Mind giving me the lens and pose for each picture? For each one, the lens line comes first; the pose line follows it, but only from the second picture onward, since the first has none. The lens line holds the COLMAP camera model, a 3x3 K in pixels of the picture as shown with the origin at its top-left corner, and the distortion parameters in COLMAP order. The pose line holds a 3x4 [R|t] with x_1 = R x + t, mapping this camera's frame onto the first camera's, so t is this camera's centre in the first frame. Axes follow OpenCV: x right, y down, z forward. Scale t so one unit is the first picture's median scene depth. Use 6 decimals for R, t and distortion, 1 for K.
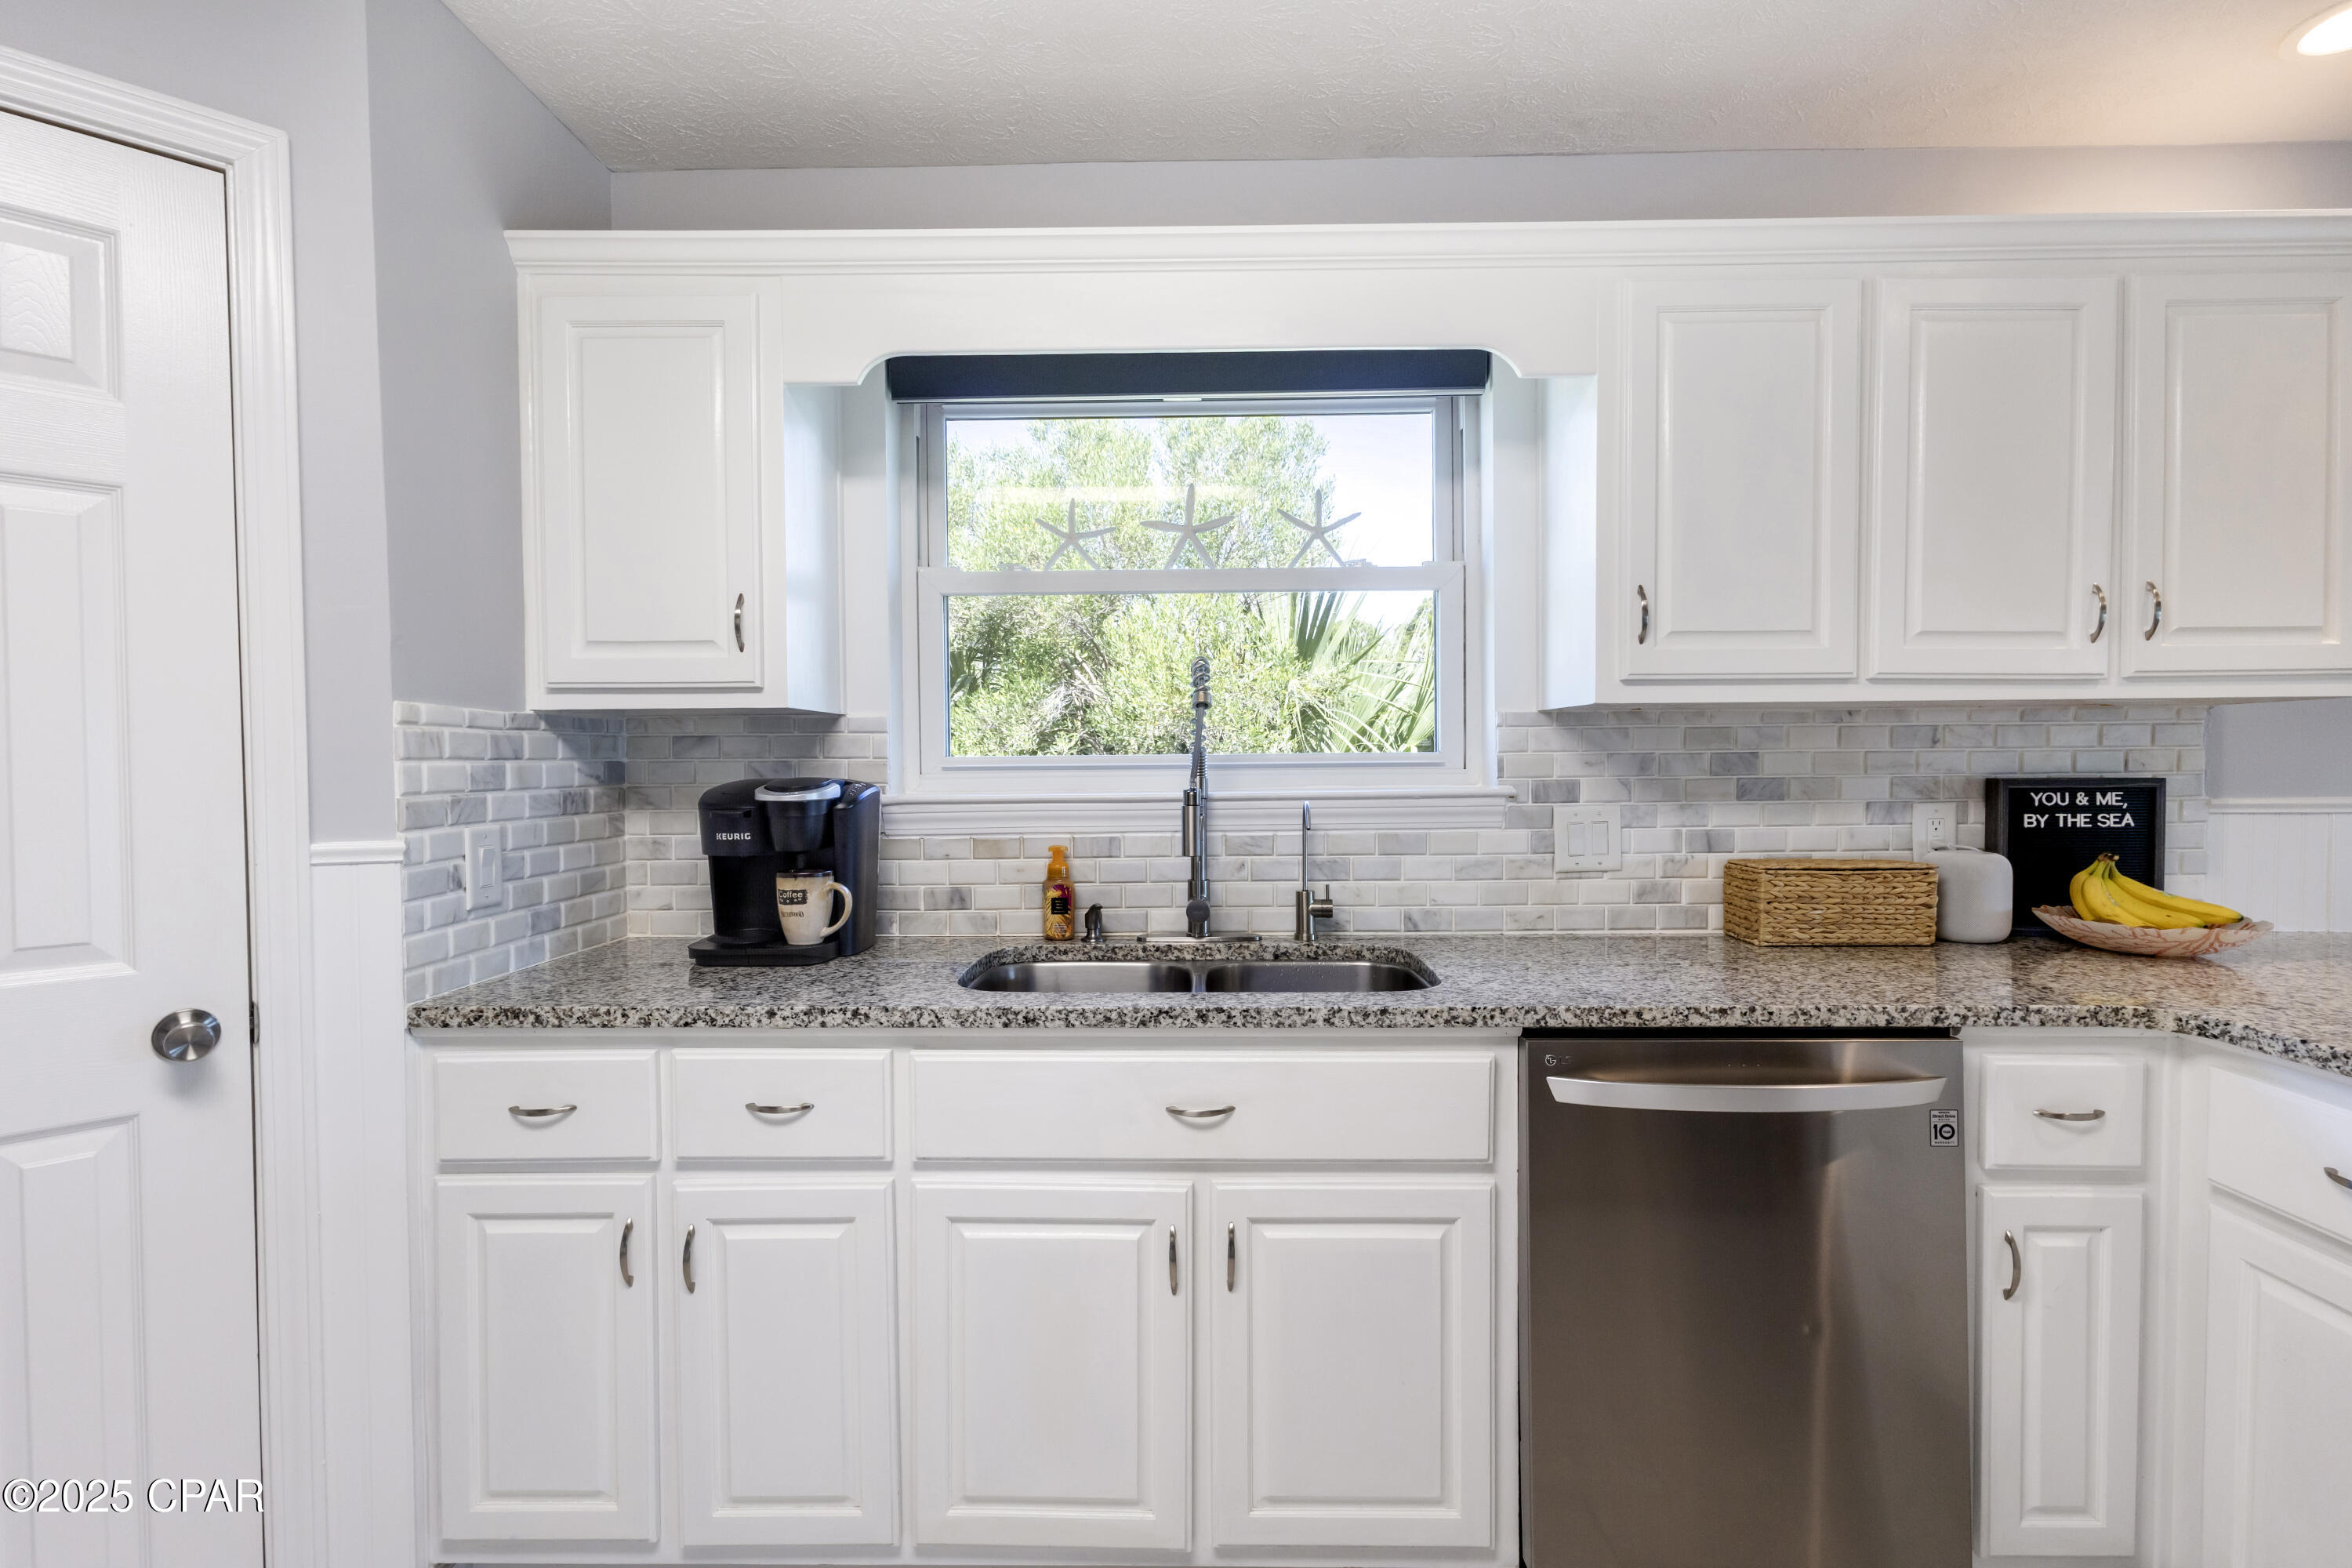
lens RADIAL K [[1117.4, 0, 1175.8], [0, 1117.4, 788.8], [0, 0, 1]] dist [0.001743, 0.000499]
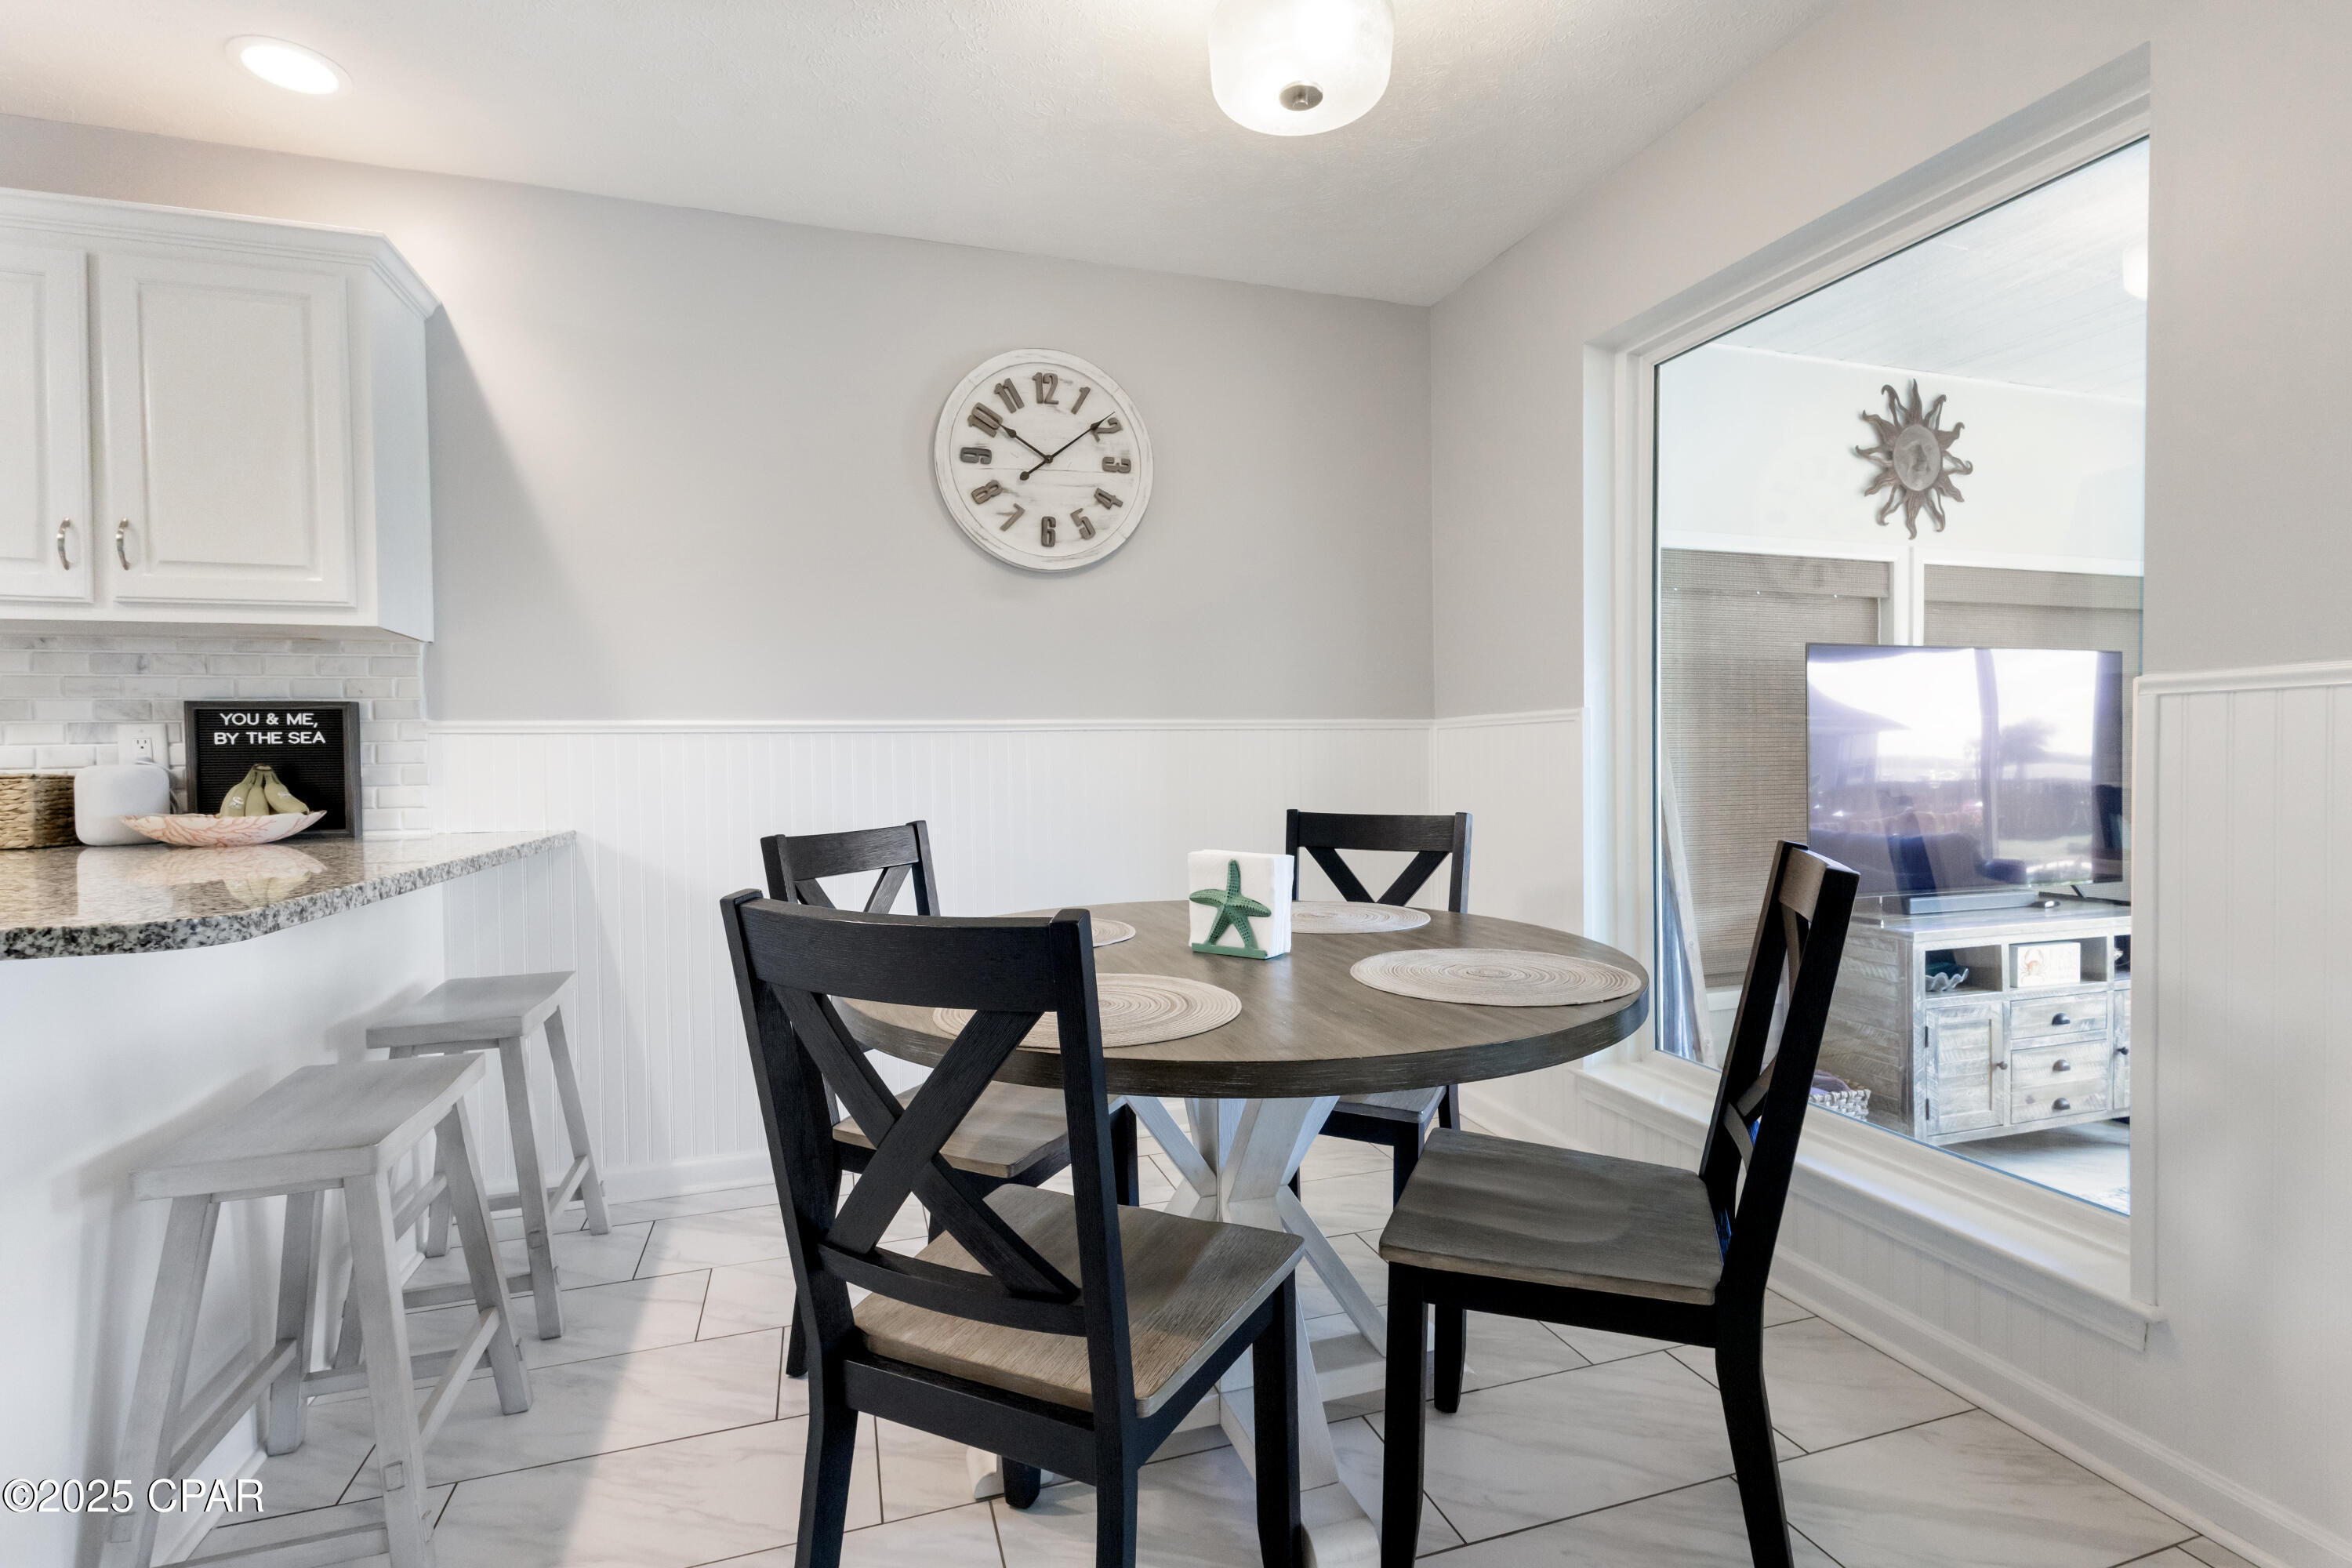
lens RADIAL K [[1117.4, 0, 1182.8], [0, 1117.4, 778.1], [0, 0, 1]] dist [0.001743, 0.000499]
pose [[0.947142, -0.011199, 0.320619, 1.322927], [0.014718, 0.999855, -0.008553, 0.092543], [-0.320477, 0.012819, 0.947169, -0.380703]]
